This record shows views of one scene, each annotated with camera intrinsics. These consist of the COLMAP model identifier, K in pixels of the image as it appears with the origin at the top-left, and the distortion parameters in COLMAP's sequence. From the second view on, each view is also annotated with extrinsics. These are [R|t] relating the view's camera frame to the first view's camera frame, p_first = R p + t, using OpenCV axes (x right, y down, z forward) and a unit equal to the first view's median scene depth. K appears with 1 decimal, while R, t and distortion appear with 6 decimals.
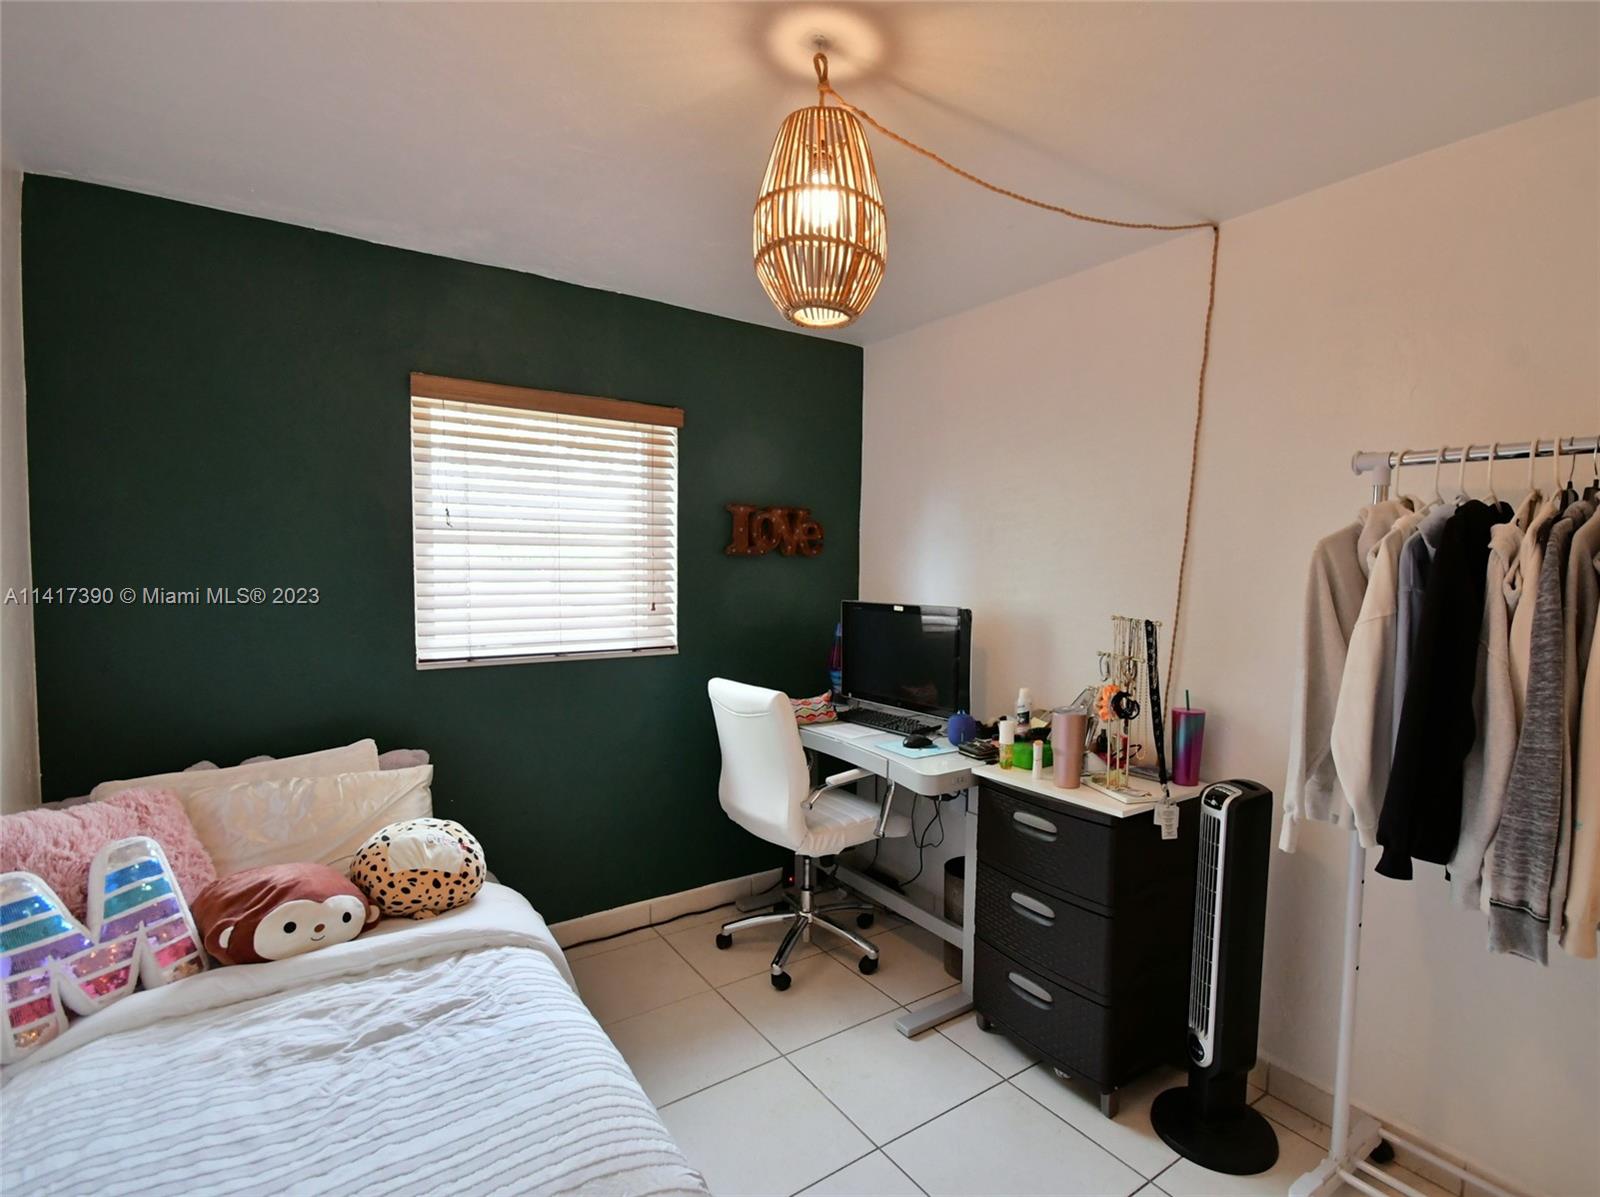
lens RADIAL K [[804.1, 0, 855.3], [0, 804.1, 624.7], [0, 0, 1]] dist [-0.002922, -0.003396]
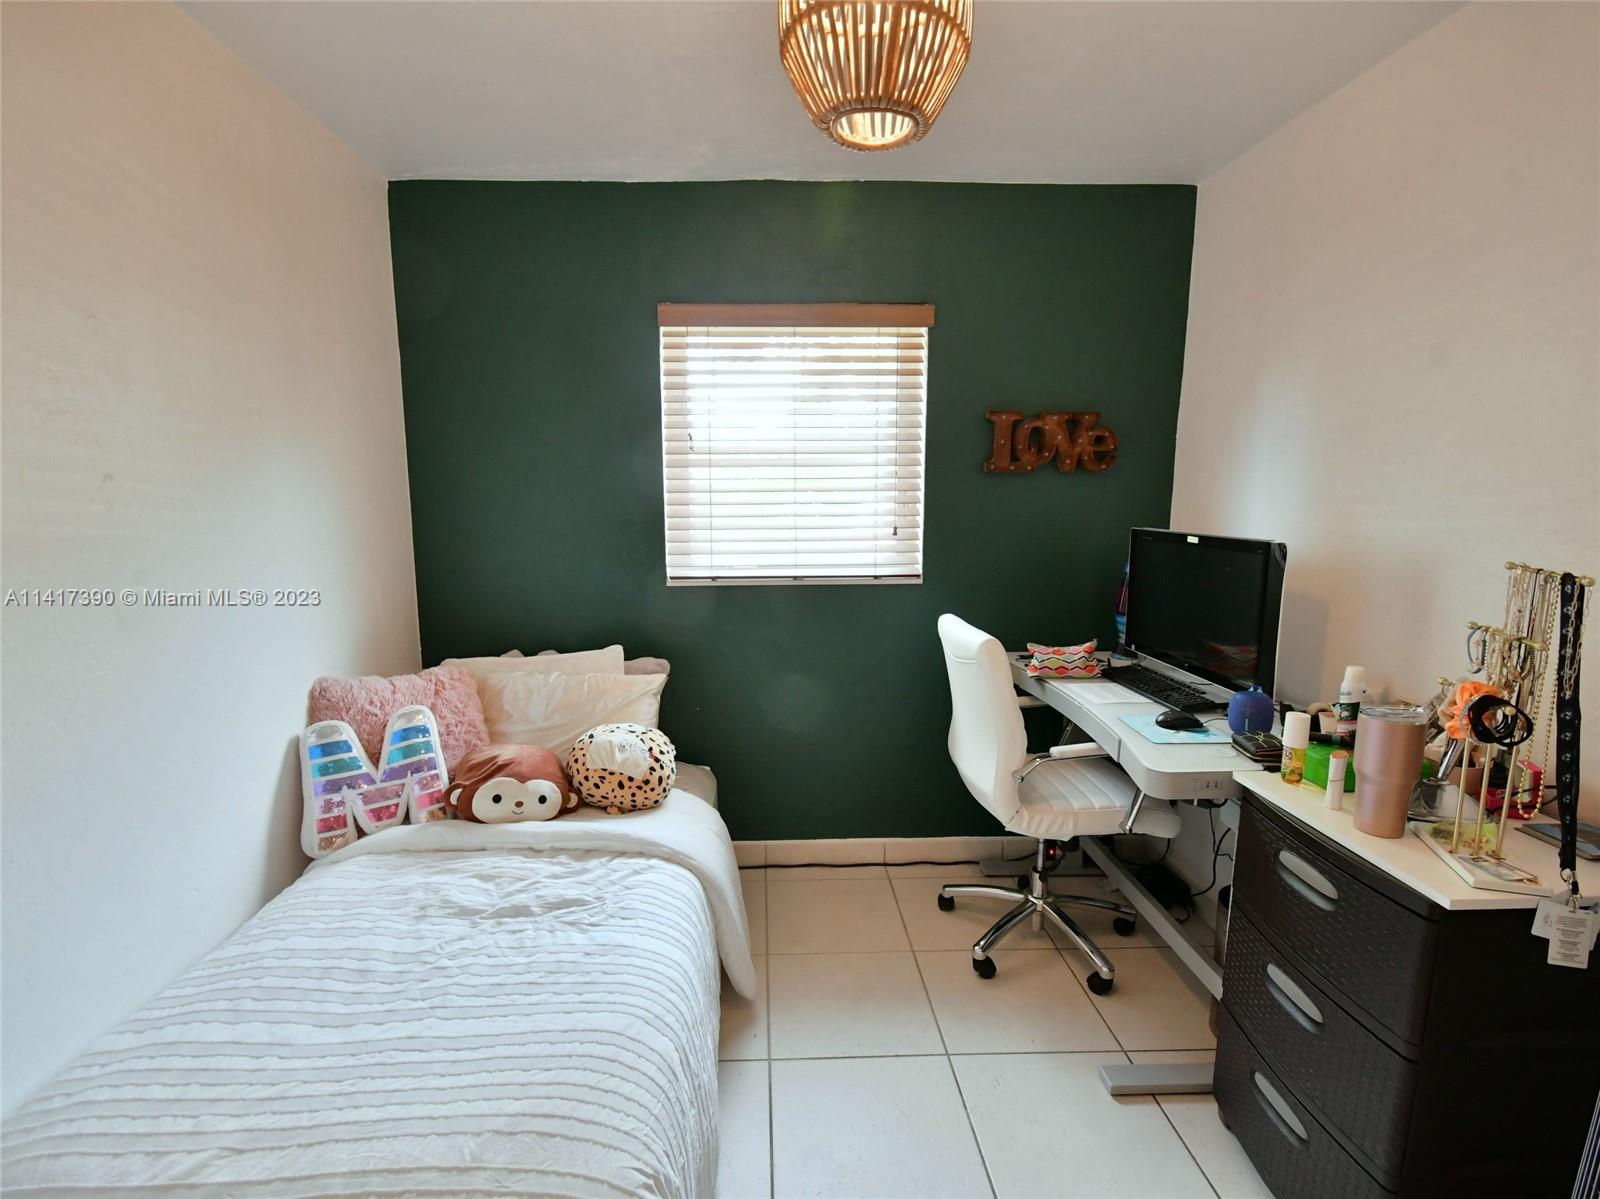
lens RADIAL K [[794.4, 0, 774.0], [0, 794.4, 619.5], [0, 0, 1]] dist [0.004465, -0.006434]
pose [[0.818619, 0.081337, -0.568549, 0.215868], [-0.029540, 0.994574, 0.099752, -0.011636], [0.573577, -0.064864, 0.816579, 0.231482]]
